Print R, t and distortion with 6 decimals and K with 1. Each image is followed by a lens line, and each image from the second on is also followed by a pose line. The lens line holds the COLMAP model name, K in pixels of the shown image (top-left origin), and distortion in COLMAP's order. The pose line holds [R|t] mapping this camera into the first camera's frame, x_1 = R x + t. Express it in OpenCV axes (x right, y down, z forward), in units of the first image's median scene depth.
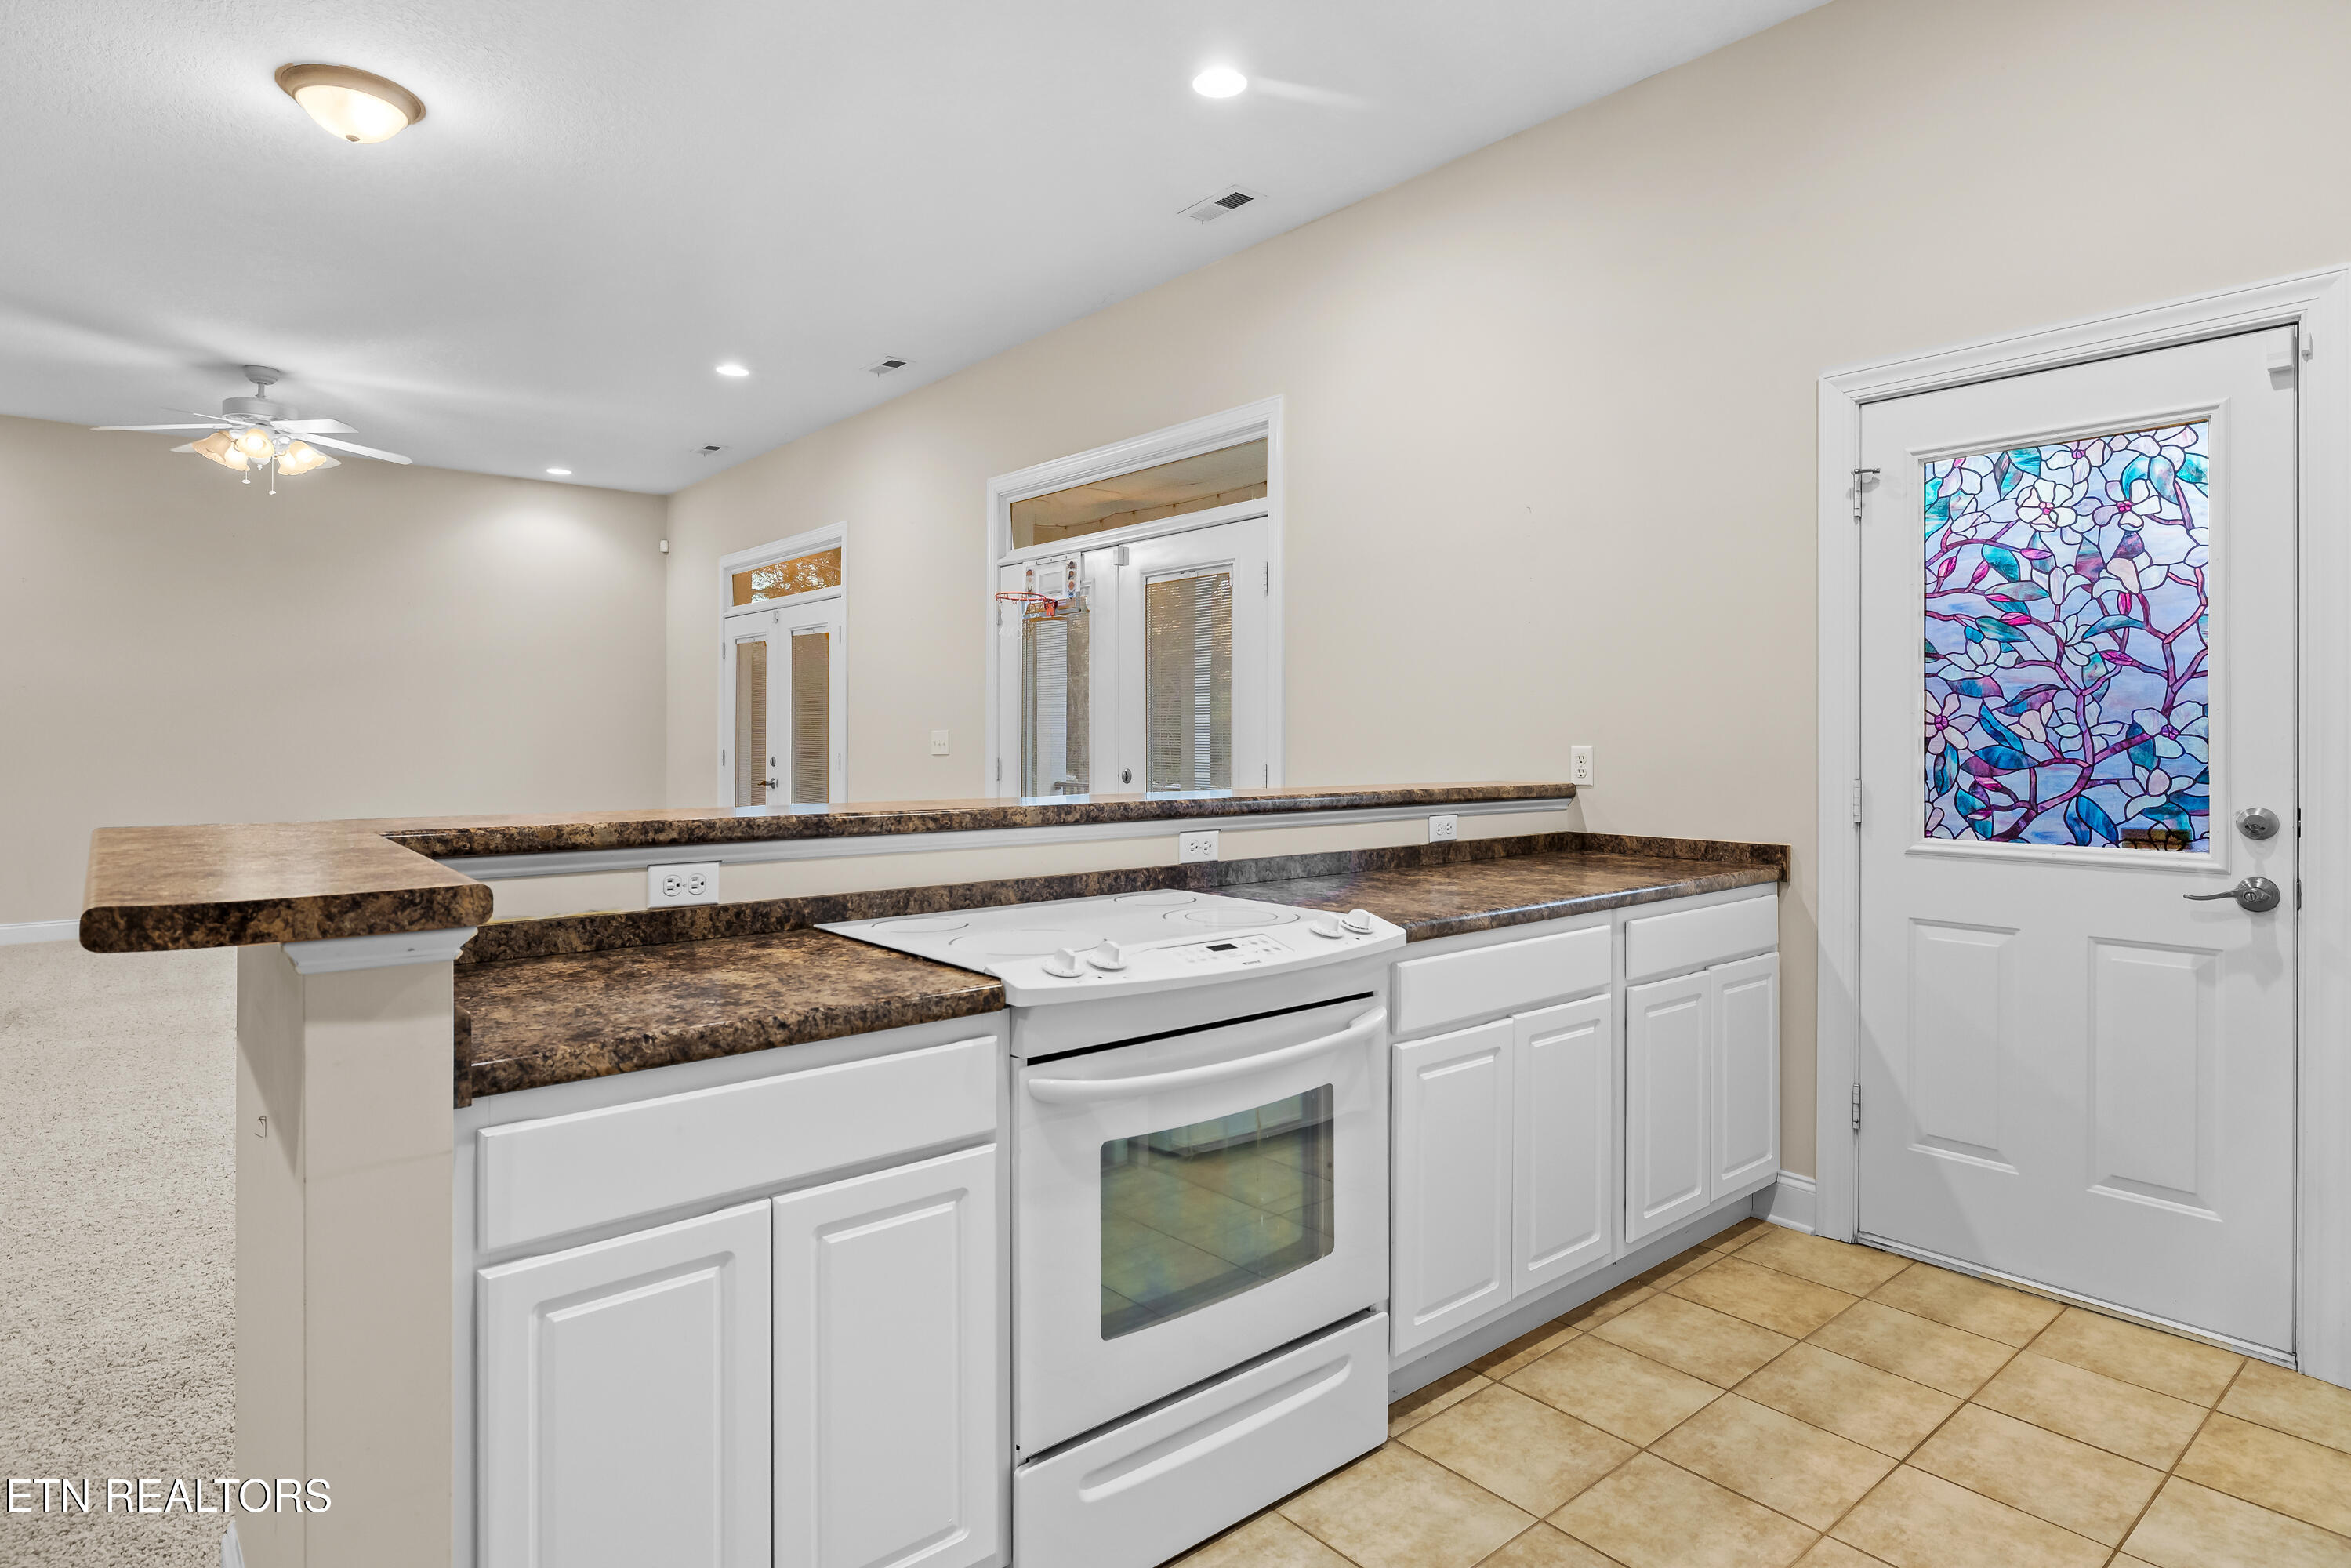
lens RADIAL K [[1291.3, 0, 1181.7], [0, 1291.3, 769.4], [0, 0, 1]] dist [-0.002155, -0.000903]
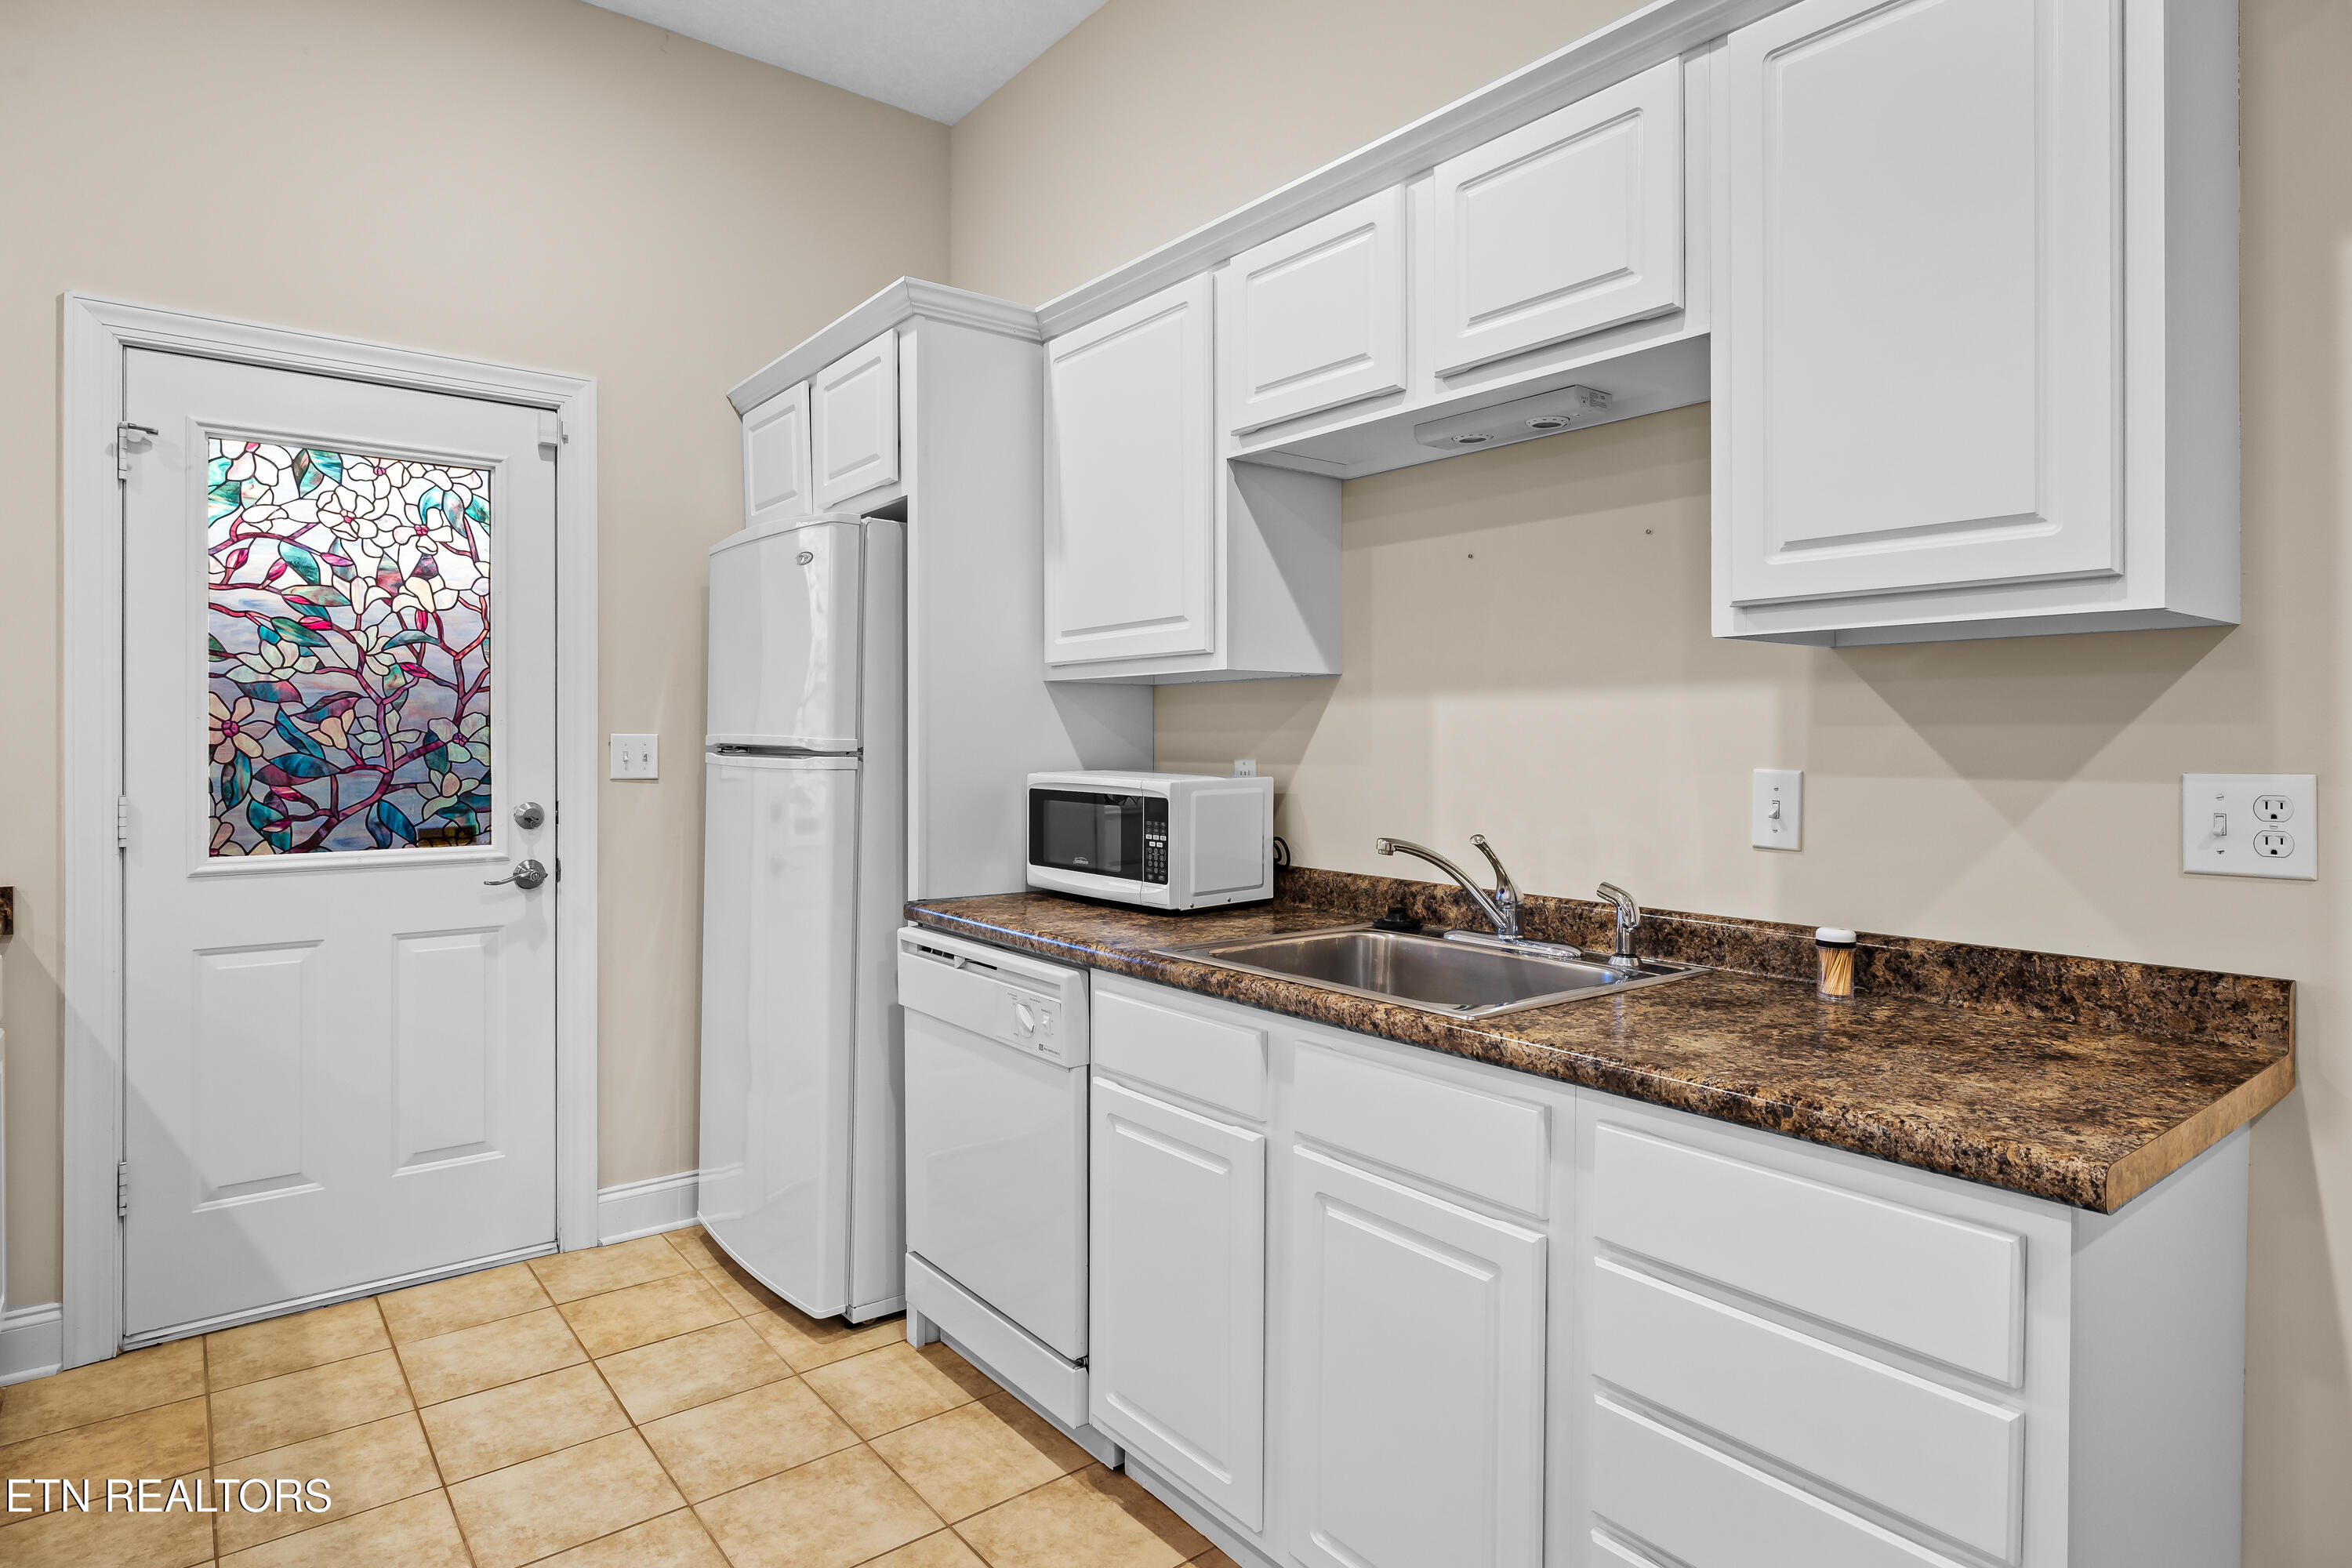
lens RADIAL K [[1291.8, 0, 1180.9], [0, 1291.8, 764.8], [0, 0, 1]] dist [-0.002155, -0.000903]
pose [[0.008309, -0.025252, 0.999647, -0.335053], [0.020349, 0.999478, 0.025078, -0.021332], [-0.999758, 0.020133, 0.008819, 0.346852]]
